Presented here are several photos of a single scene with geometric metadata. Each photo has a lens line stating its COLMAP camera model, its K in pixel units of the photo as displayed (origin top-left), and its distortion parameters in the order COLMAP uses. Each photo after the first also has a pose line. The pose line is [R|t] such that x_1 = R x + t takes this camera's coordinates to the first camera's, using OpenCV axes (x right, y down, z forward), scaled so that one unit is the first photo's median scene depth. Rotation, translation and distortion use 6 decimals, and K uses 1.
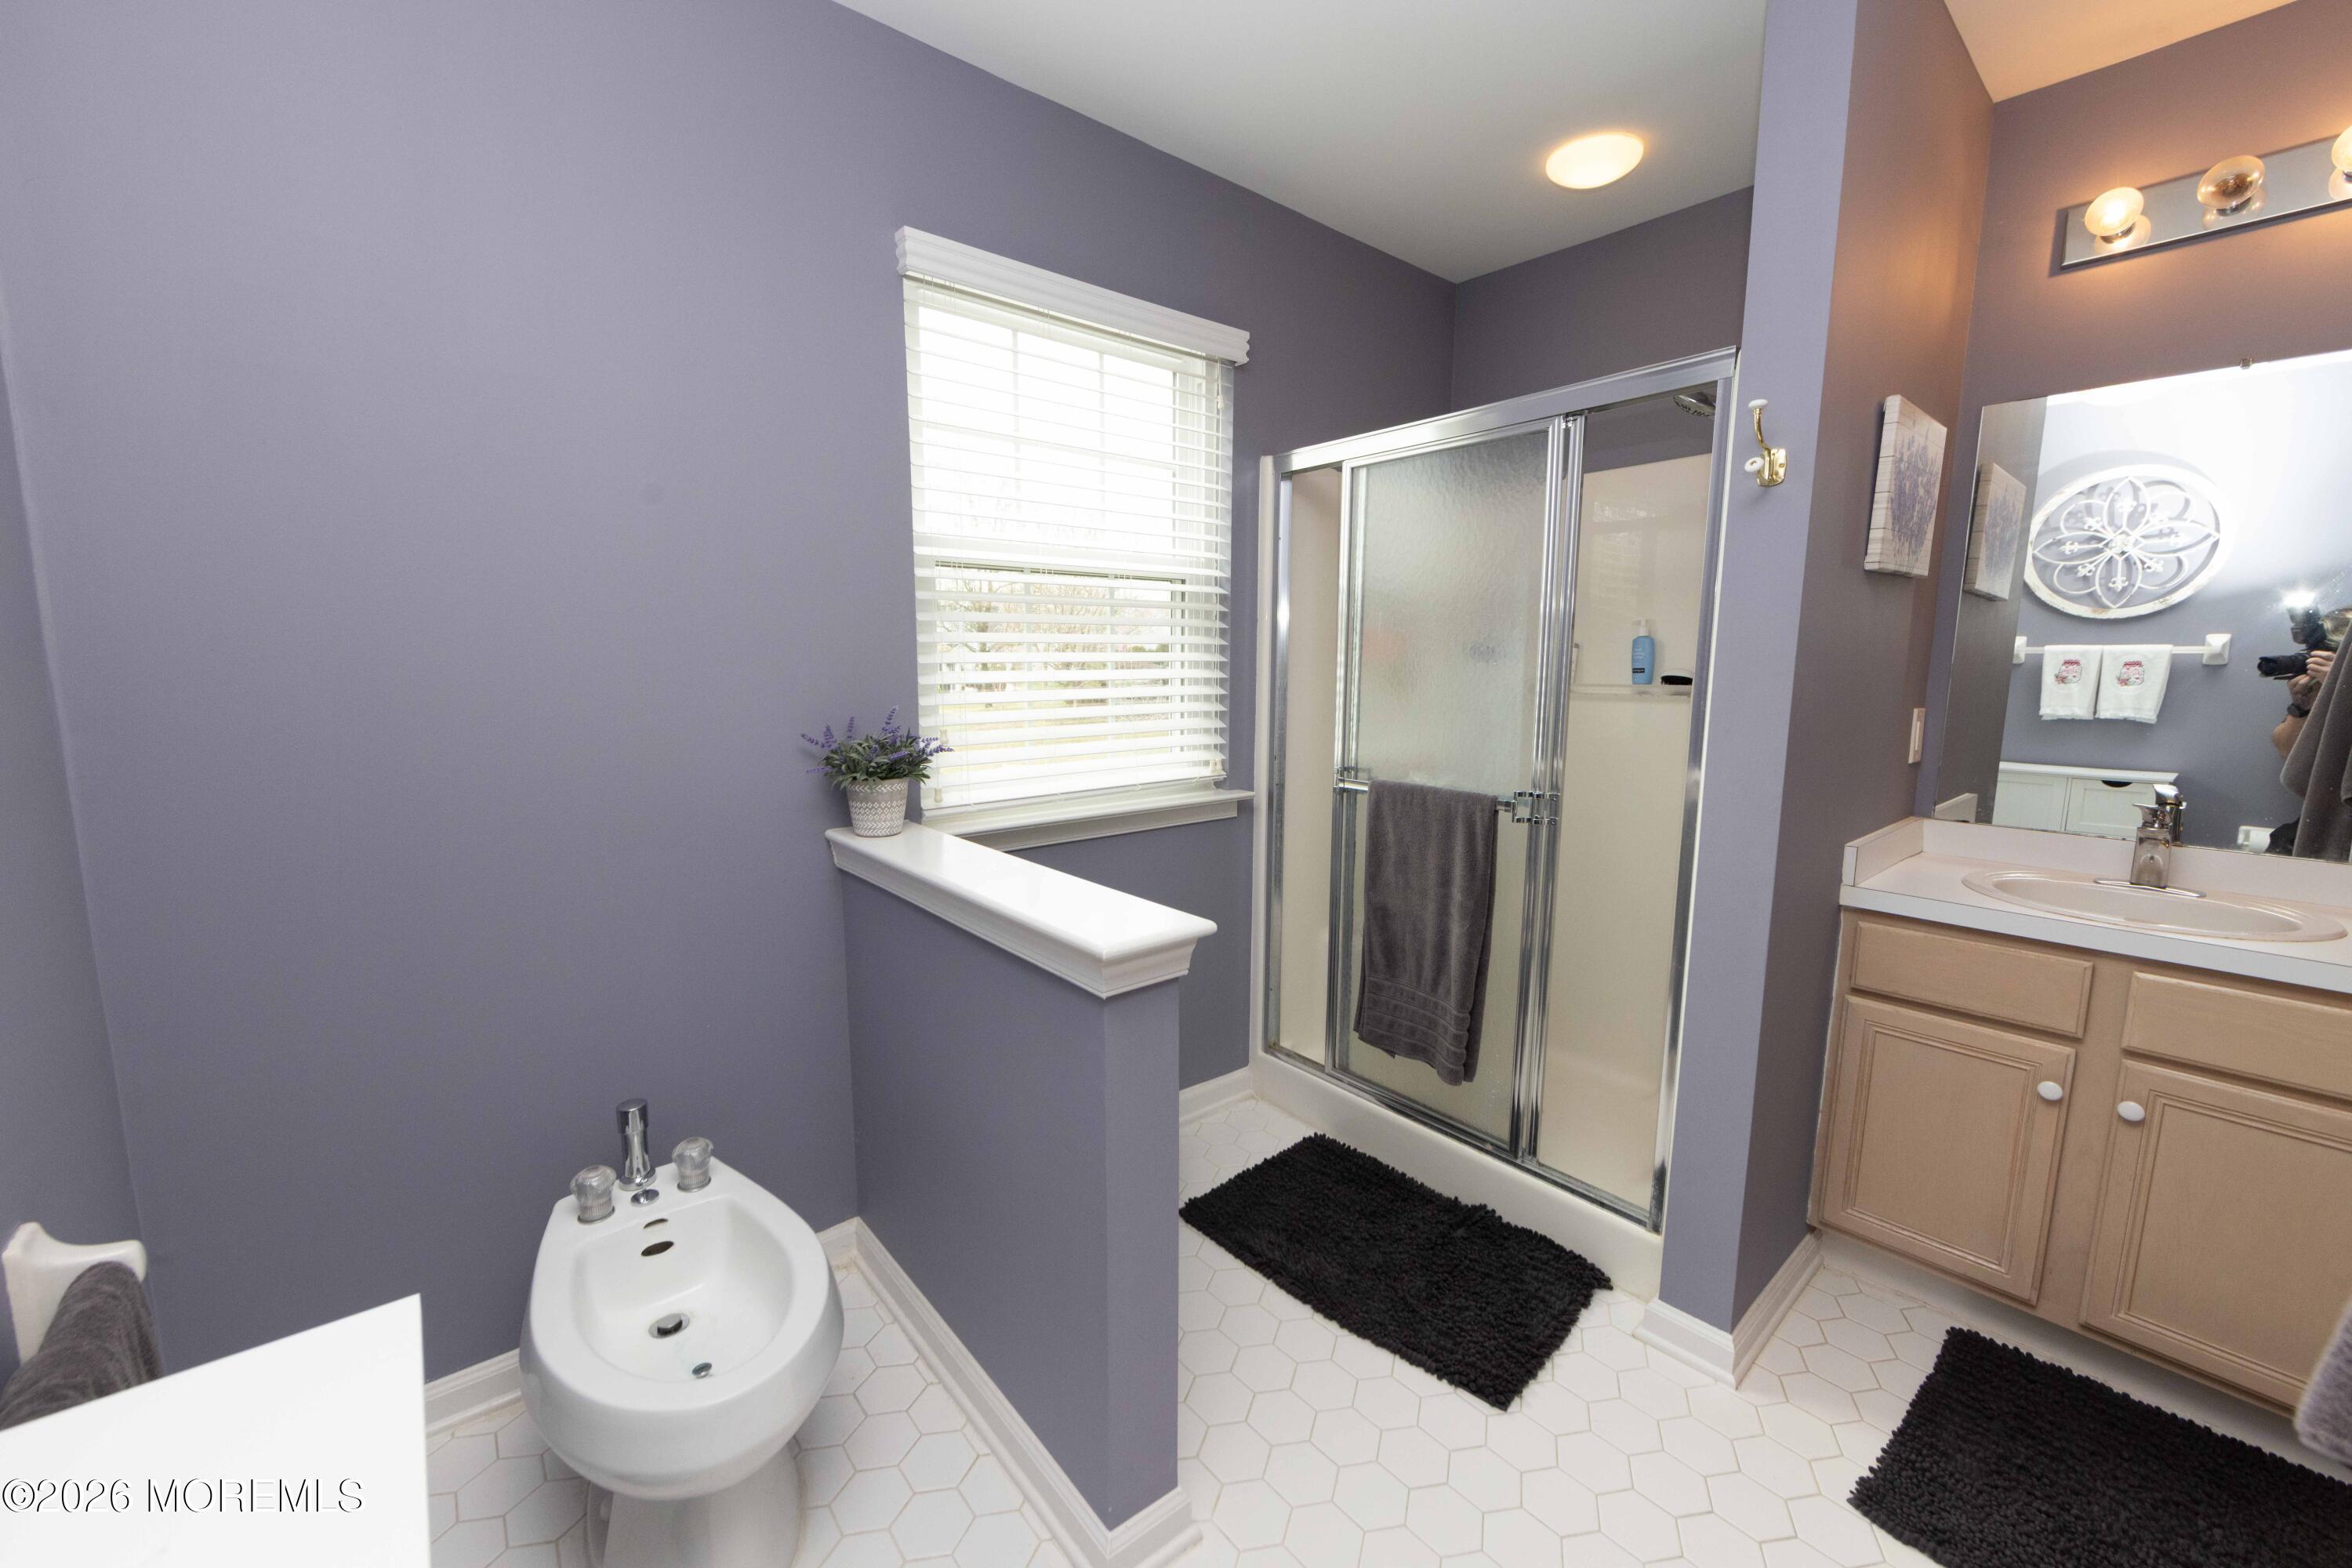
lens RADIAL K [[915.8, 0, 1178.6], [0, 915.8, 773.1], [0, 0, 1]] dist [-0.003294, 0.000302]
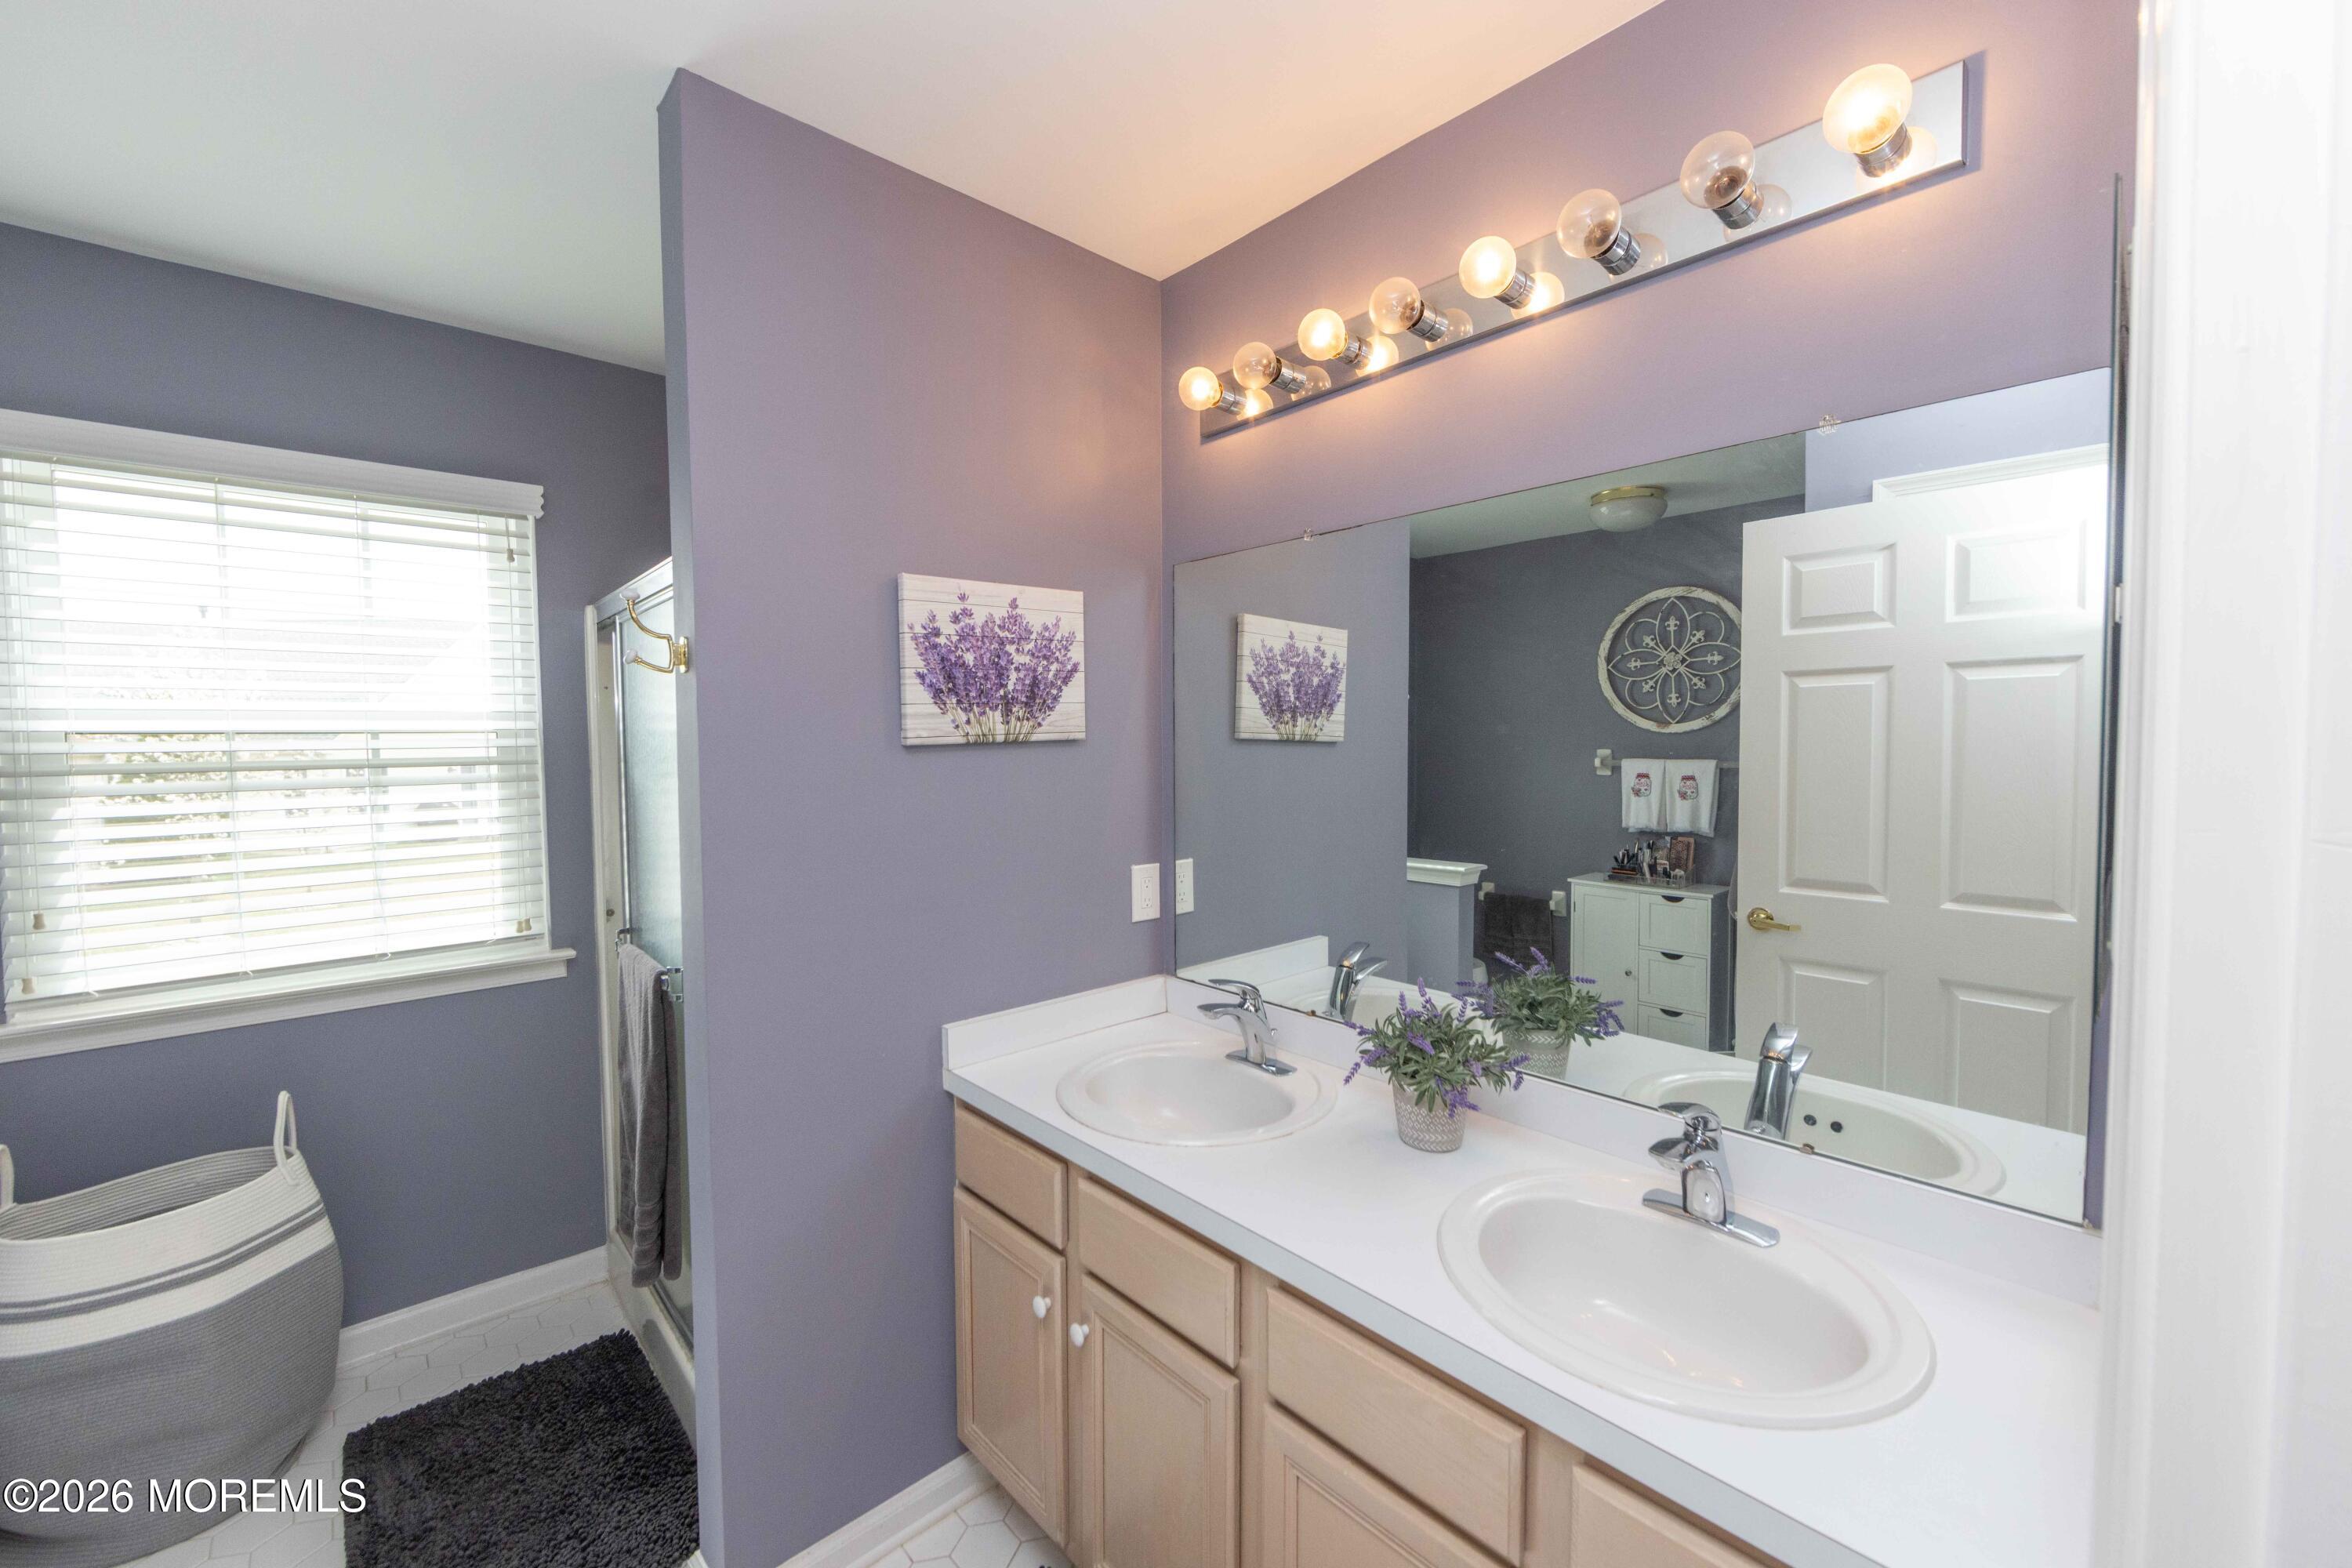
lens RADIAL K [[915.8, 0, 1178.6], [0, 915.8, 773.1], [0, 0, 1]] dist [-0.003294, 0.000302]
pose [[0.999211, -0.014535, 0.036970, 0.441823], [0.017893, 0.995582, -0.092178, -0.041813], [-0.035467, 0.092767, 0.995056, 0.011199]]
